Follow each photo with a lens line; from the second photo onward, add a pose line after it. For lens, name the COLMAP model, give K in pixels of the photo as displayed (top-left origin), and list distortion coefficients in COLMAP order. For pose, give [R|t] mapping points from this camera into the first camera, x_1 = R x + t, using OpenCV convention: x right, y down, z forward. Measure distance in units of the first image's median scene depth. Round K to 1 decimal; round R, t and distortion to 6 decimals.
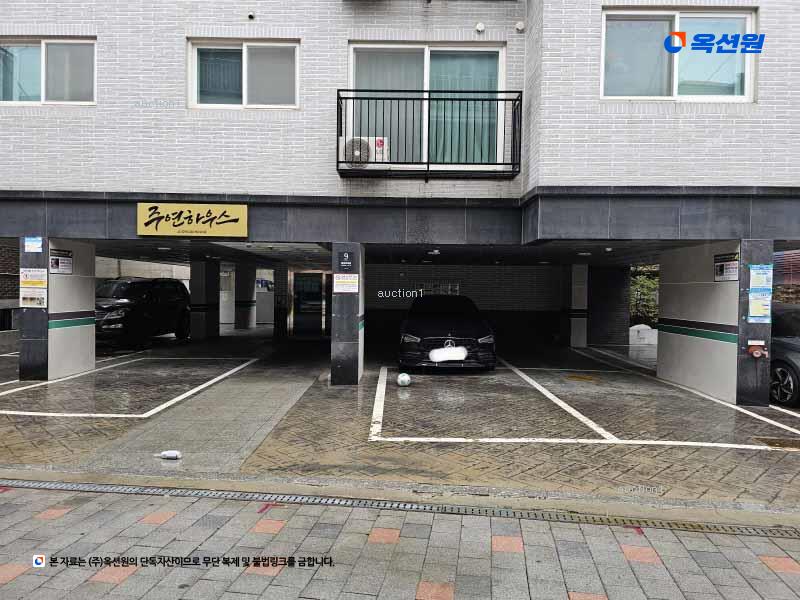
lens RADIAL K [[537.9, 0, 400.4], [0, 537.9, 295.7], [0, 0, 1]] dist [0.040950, -0.020547]
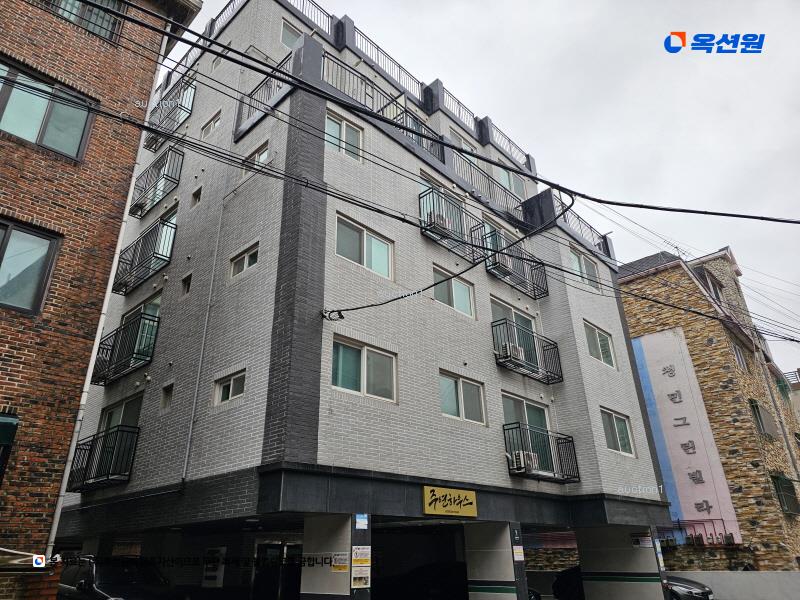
lens RADIAL K [[537.9, 0, 396.2], [0, 537.9, 296.3], [0, 0, 1]] dist [0.040950, -0.020547]
pose [[0.677041, 0.293168, 0.675032, -1.492483], [0.049080, 0.897202, -0.438884, -0.019804], [-0.734307, 0.330273, 0.593054, 0.167254]]
